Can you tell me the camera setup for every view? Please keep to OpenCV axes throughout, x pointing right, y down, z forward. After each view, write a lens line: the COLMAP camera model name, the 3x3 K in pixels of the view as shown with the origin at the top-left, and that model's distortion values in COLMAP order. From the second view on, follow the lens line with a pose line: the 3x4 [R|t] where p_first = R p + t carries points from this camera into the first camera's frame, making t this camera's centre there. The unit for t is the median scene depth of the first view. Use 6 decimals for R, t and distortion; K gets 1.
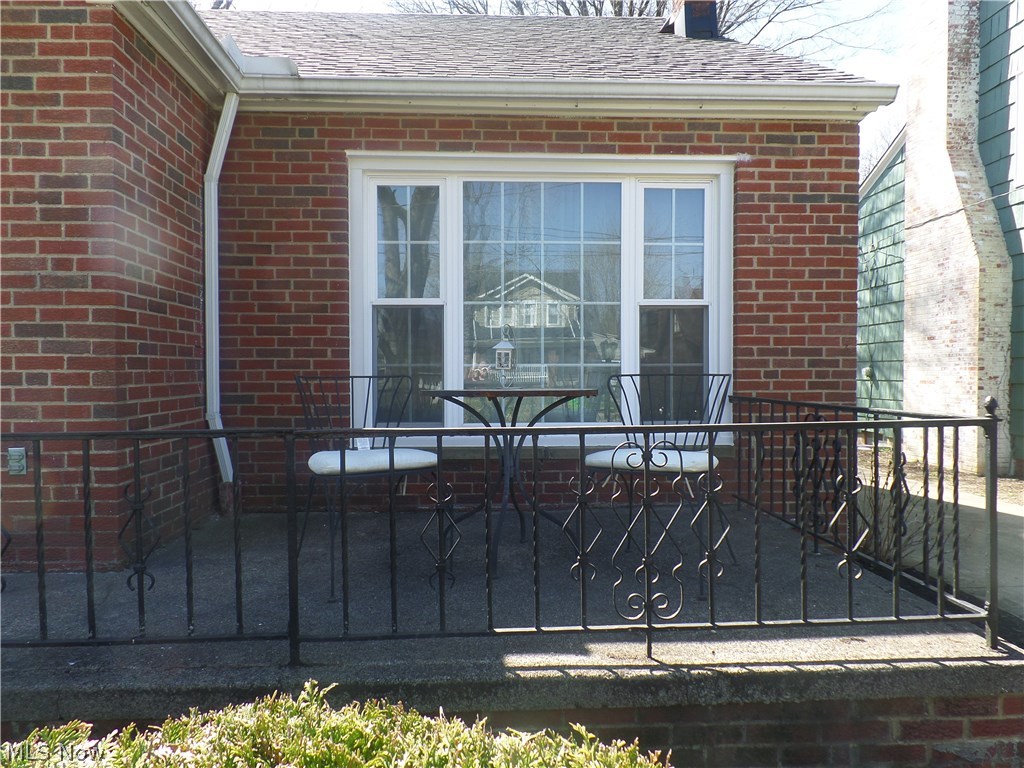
lens RADIAL K [[699.4, 0, 511.0], [0, 699.4, 385.8], [0, 0, 1]] dist [-0.006805, -0.001237]
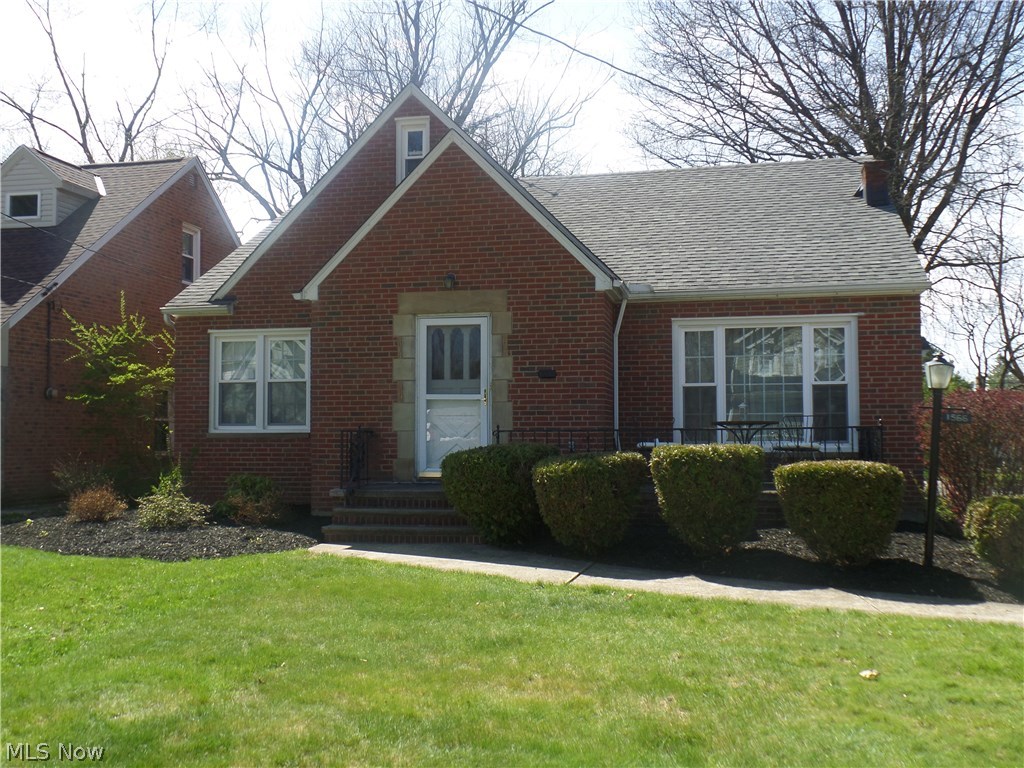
lens RADIAL K [[1039.6, 0, 510.4], [0, 1039.6, 388.0], [0, 0, 1]] dist [-0.011596, 0.000000]
pose [[0.964368, -0.013974, -0.264194, 0.137605], [-0.004066, 0.997703, -0.067611, 0.109600], [0.264532, 0.066276, 0.962097, -2.255153]]
